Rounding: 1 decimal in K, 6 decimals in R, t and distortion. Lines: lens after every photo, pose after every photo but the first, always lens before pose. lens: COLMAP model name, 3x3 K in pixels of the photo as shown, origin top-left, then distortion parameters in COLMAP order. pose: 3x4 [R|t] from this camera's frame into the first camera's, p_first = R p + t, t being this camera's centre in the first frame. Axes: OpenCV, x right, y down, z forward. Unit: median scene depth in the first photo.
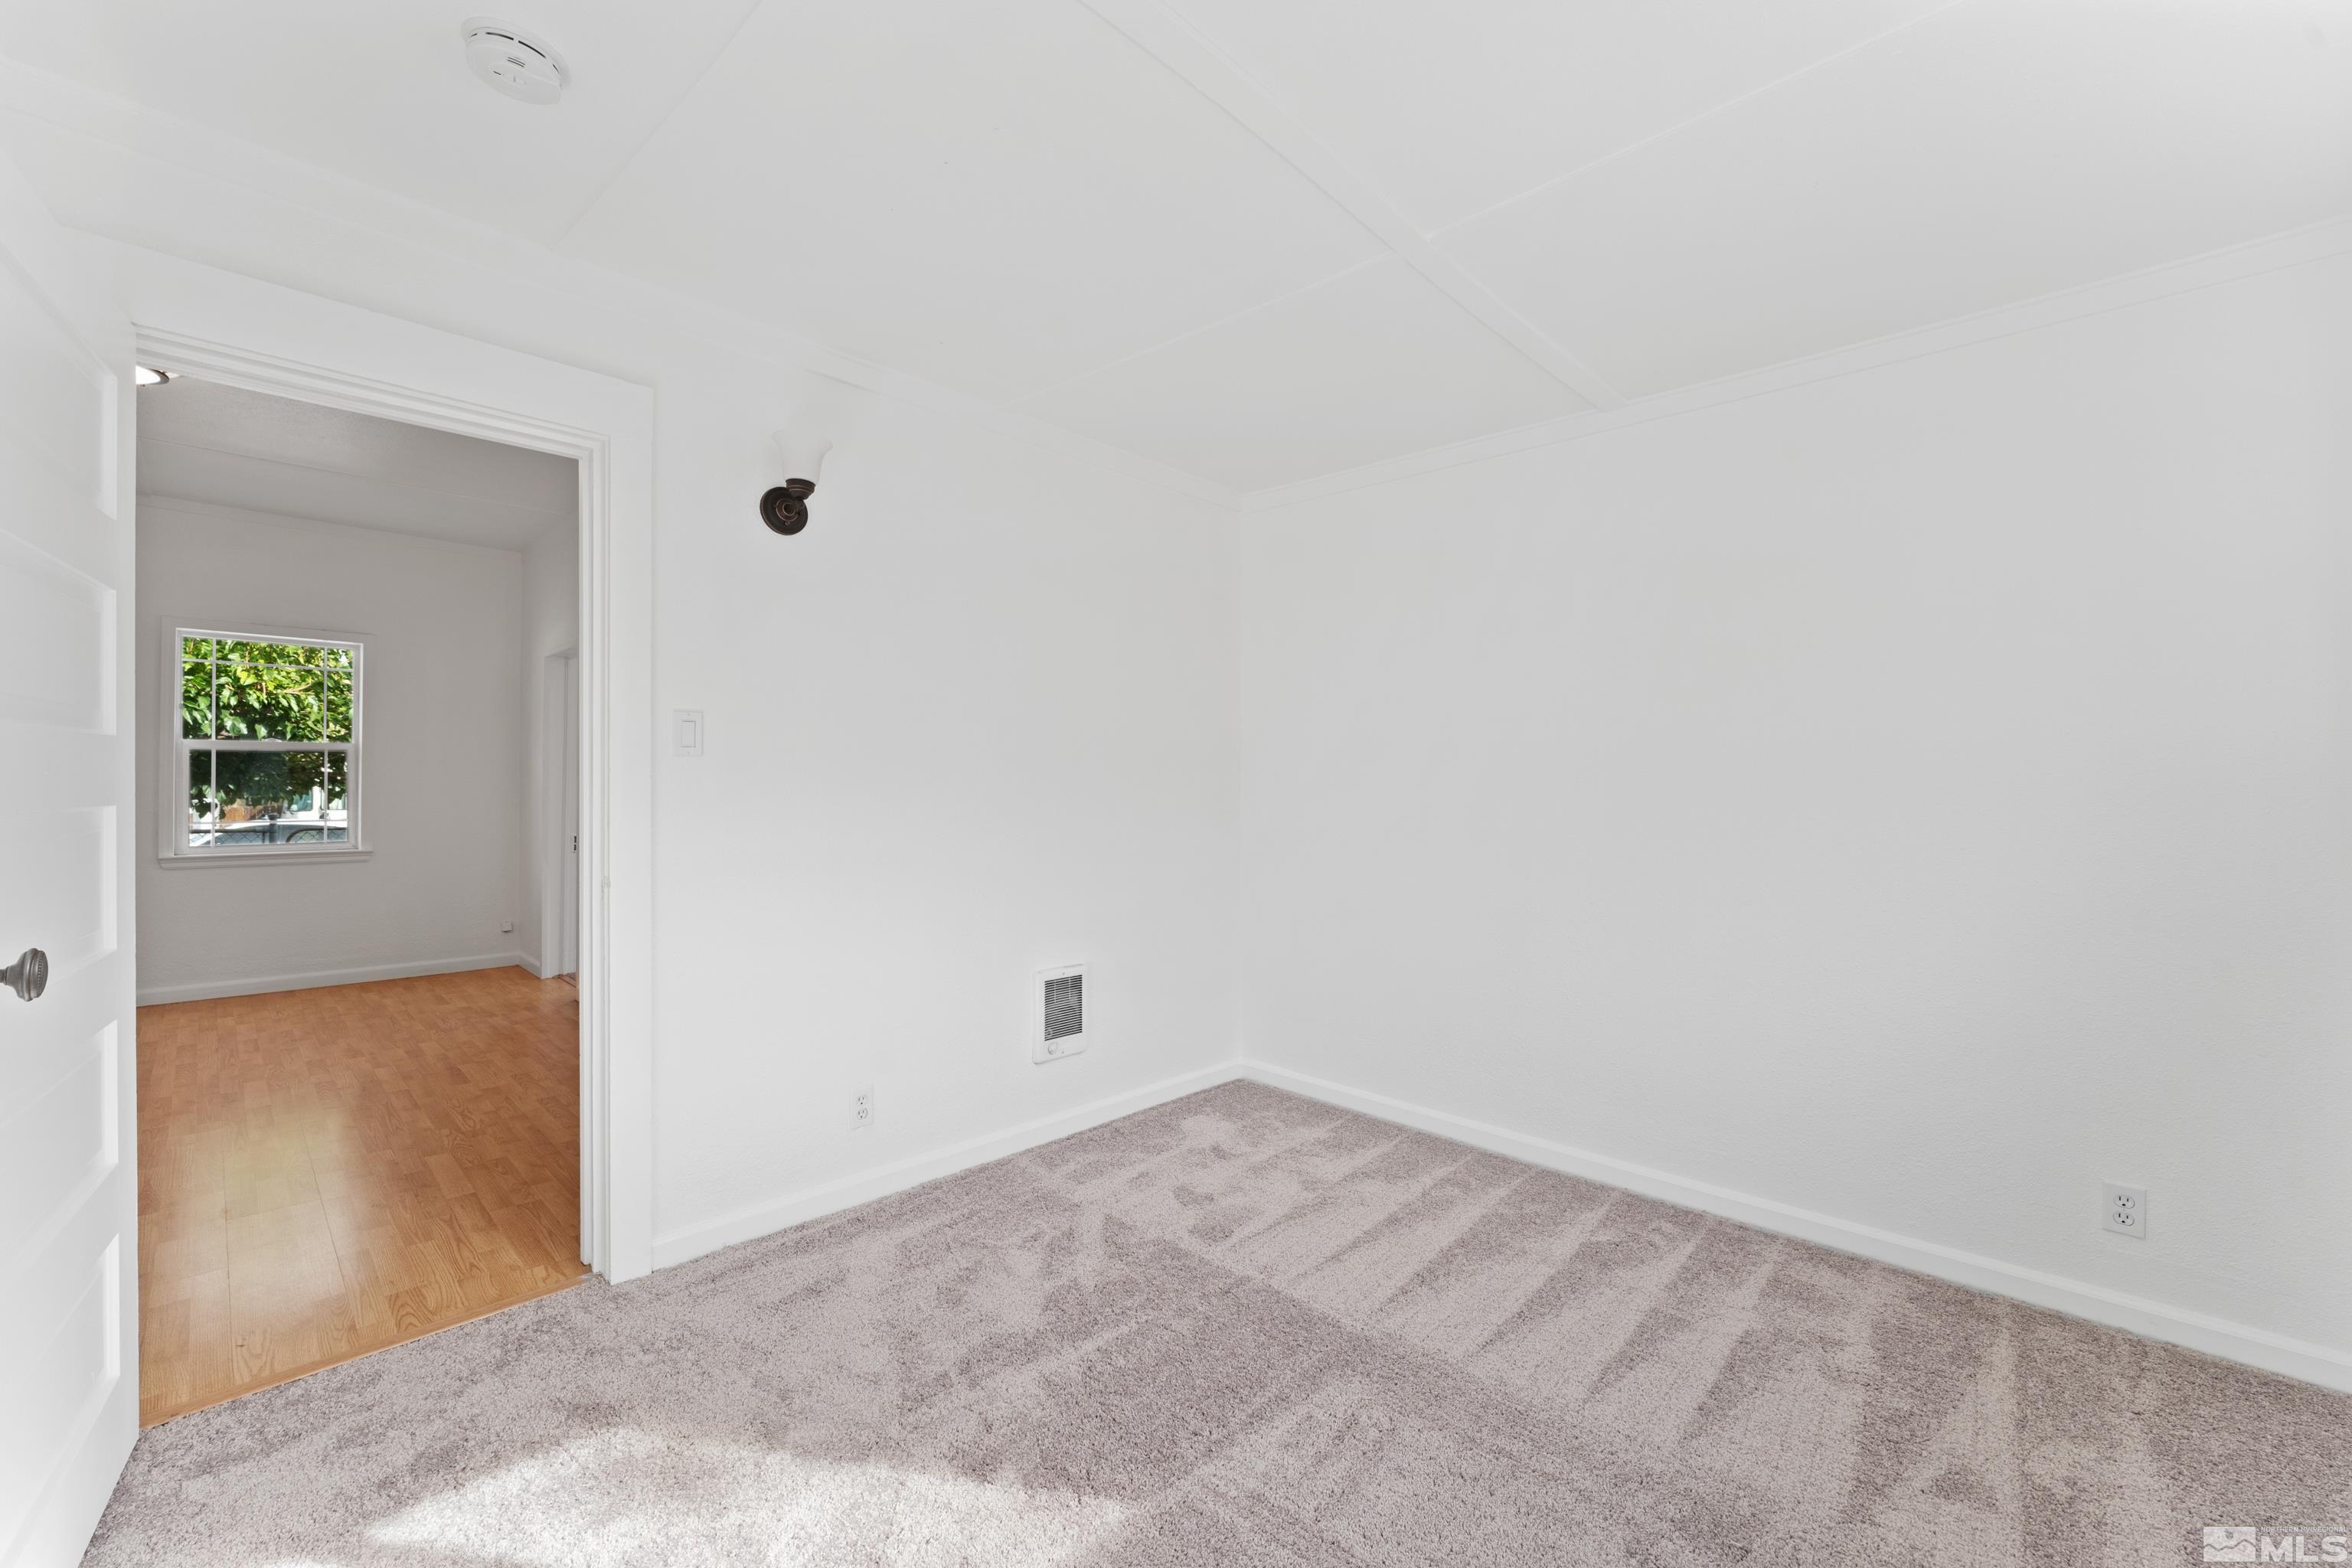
lens RADIAL K [[940.8, 0, 1176.0], [0, 940.8, 784.0], [0, 0, 1]] dist [-0.000160, -0.000054]
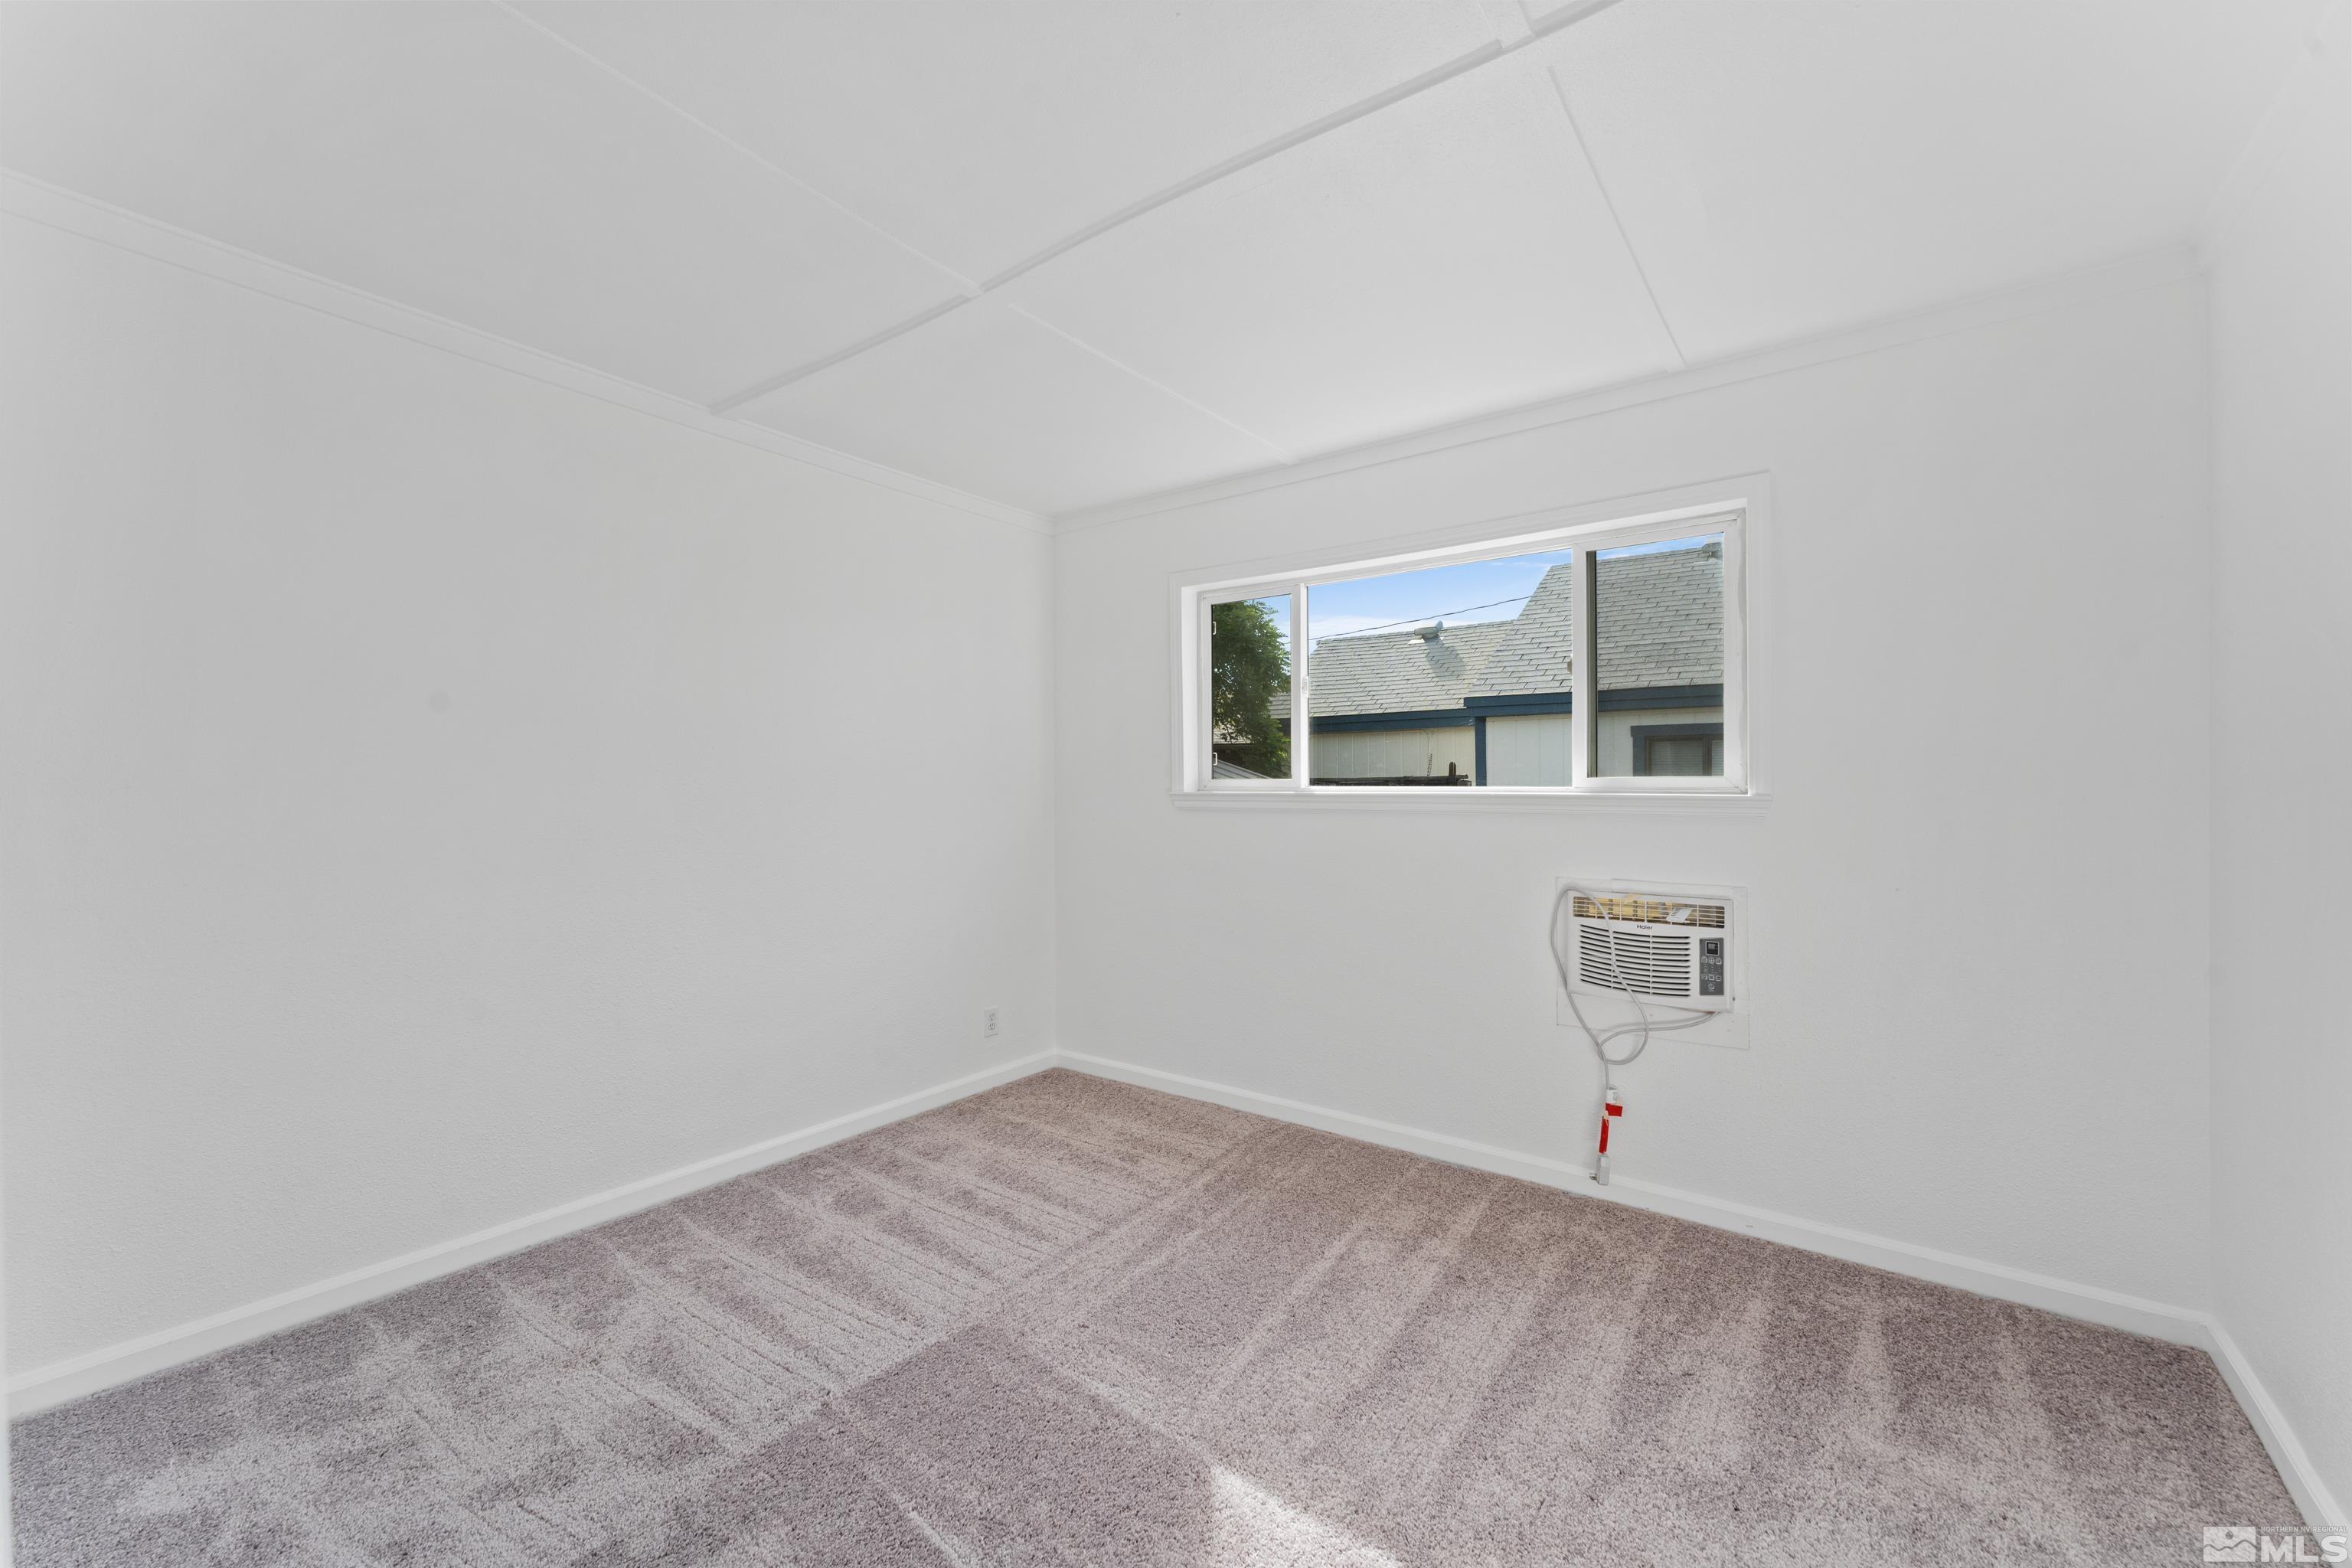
lens RADIAL K [[942.4, 0, 1177.6], [0, 942.4, 772.7], [0, 0, 1]] dist [0.000405, 0.000170]
pose [[-0.120307, 0.009434, 0.992692, -0.710336], [-0.000067, 0.999955, -0.009511, 0.002360], [-0.992737, -0.001210, -0.120301, 0.769875]]
